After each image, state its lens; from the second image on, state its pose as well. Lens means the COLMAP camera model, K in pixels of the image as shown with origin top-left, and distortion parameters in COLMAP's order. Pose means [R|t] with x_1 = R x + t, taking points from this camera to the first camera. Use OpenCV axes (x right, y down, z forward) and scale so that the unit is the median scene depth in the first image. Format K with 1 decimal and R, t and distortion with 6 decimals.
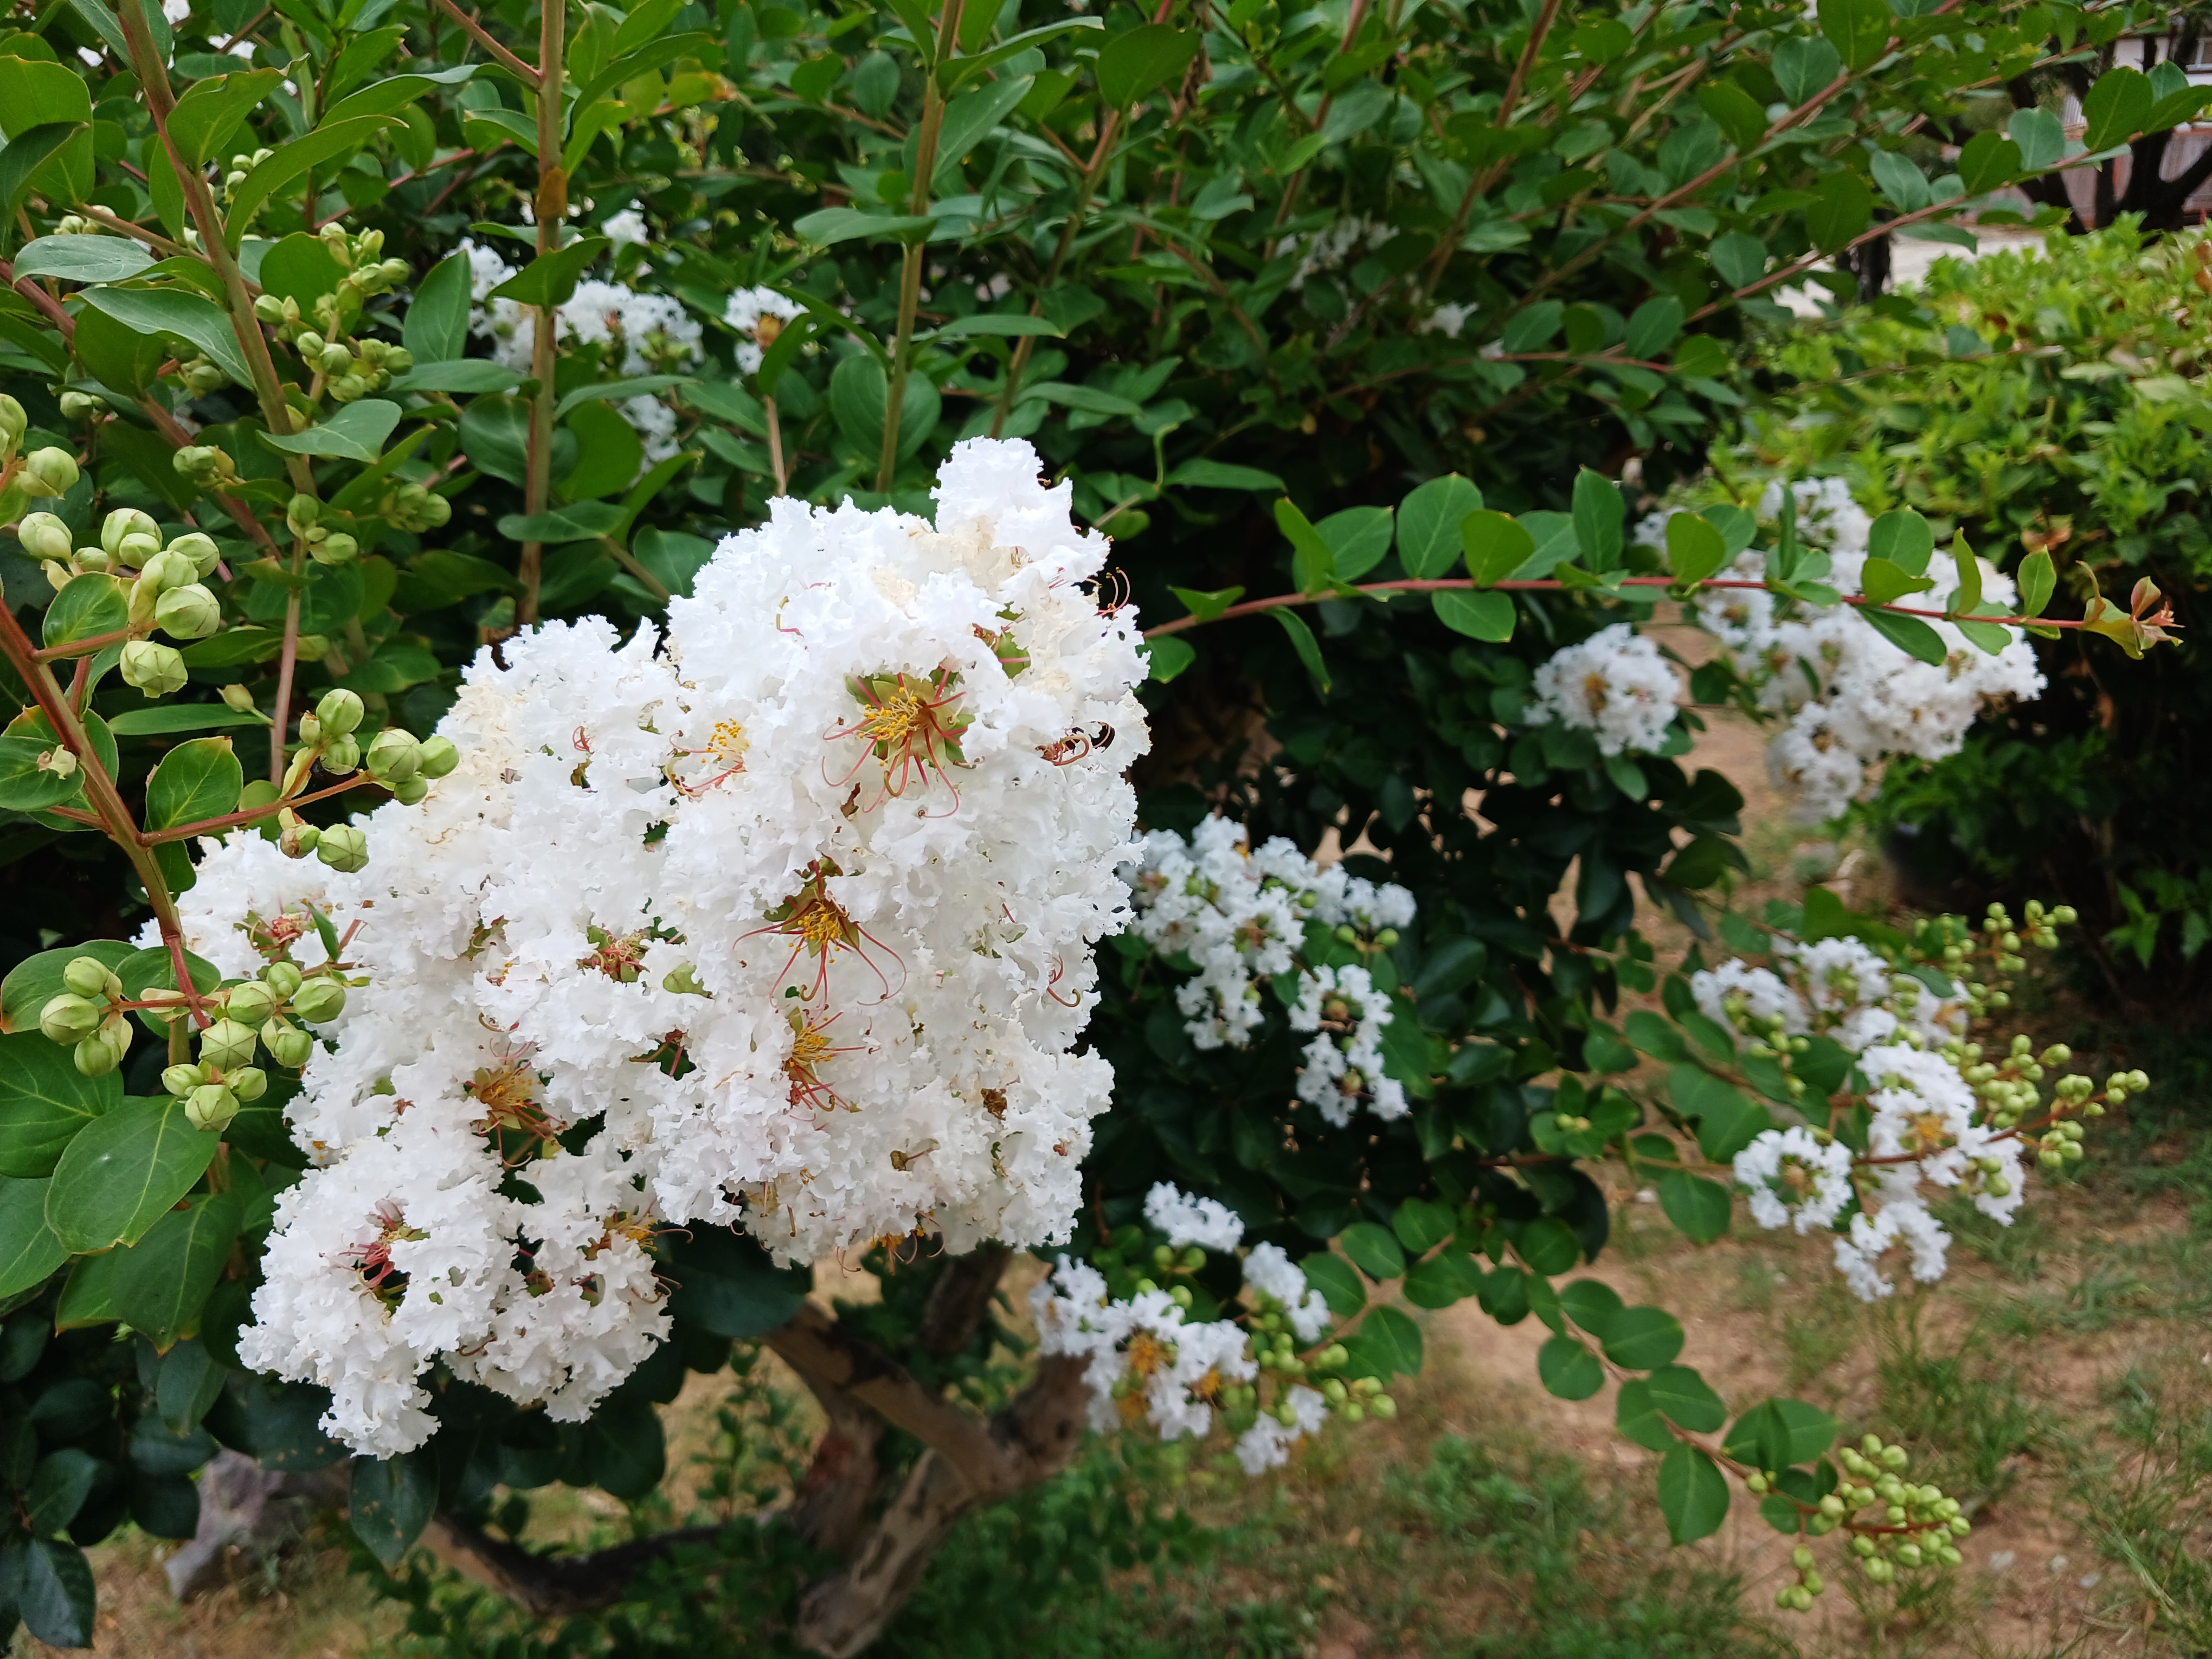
lens RADIAL K [[1773.9, 0, 1105.1], [0, 1773.9, 867.5], [0, 0, 1]] dist [0.010942, -0.038550]
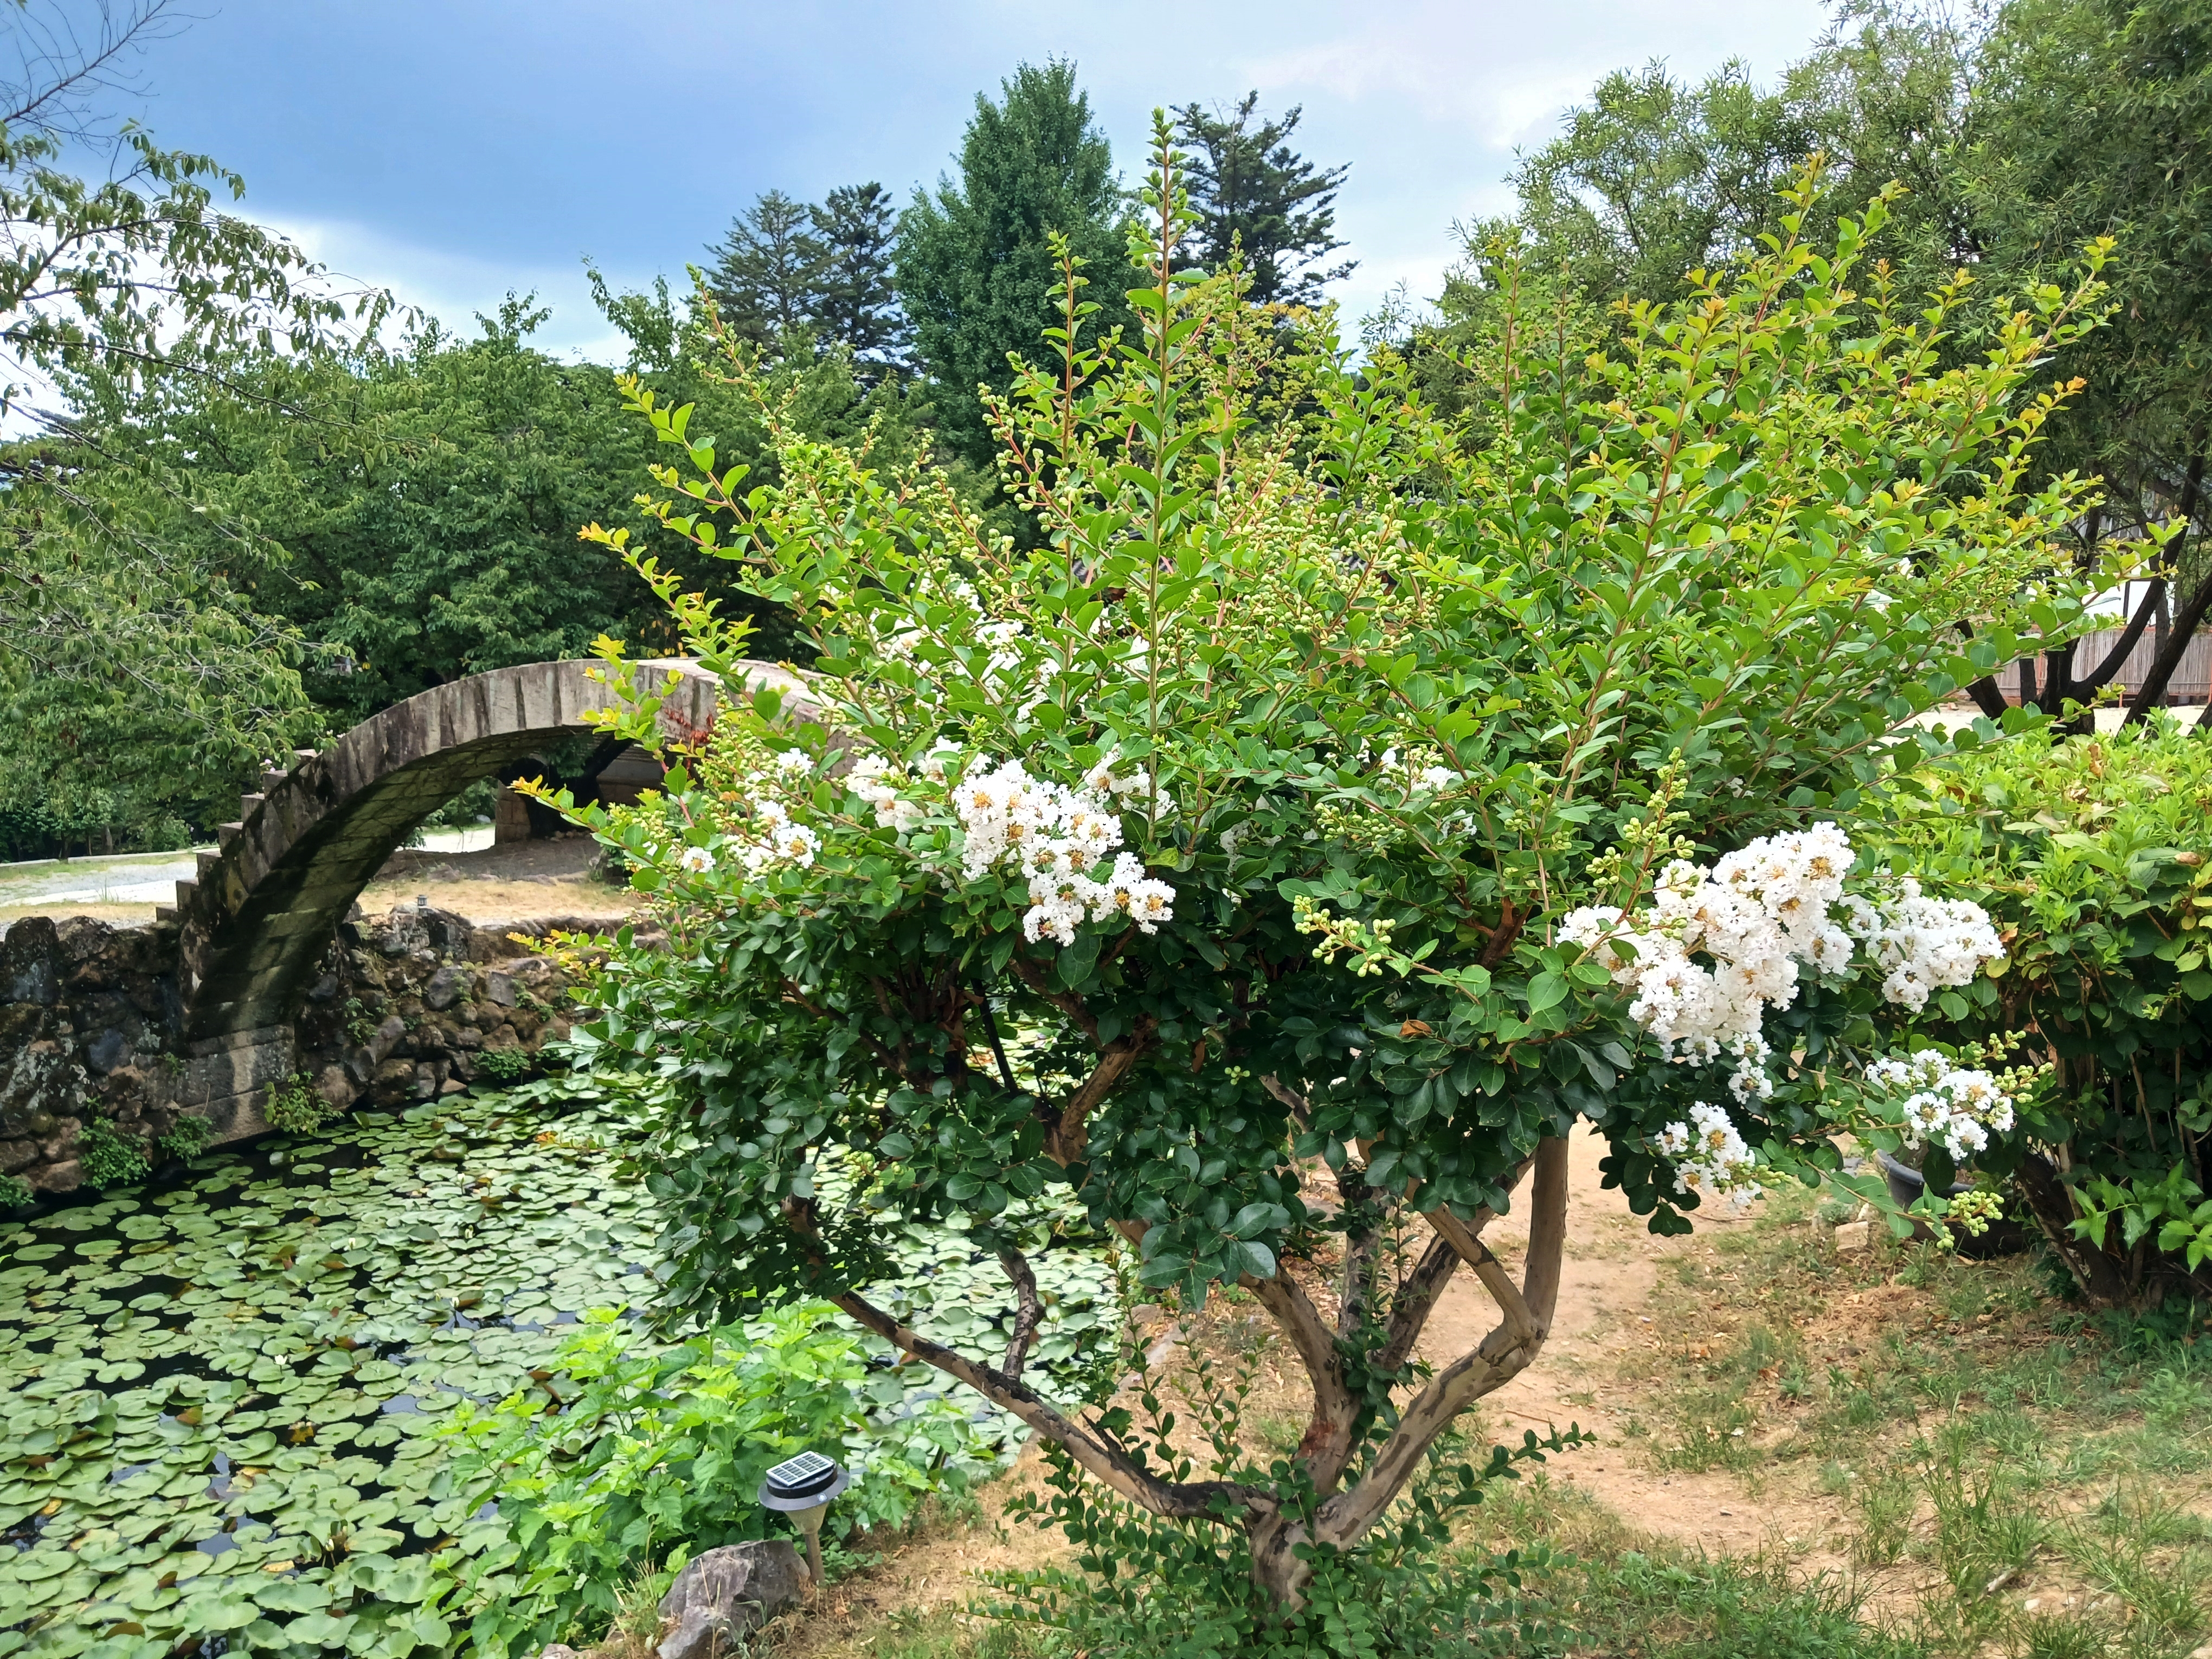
lens RADIAL K [[1773.9, 0, 1105.1], [0, 1773.9, 867.5], [0, 0, 1]] dist [0.010942, -0.038550]
pose [[0.999303, 0.035512, 0.011464, -0.225691], [-0.031880, 0.972106, -0.232365, 0.121583], [-0.019396, 0.231837, 0.972561, -0.419687]]
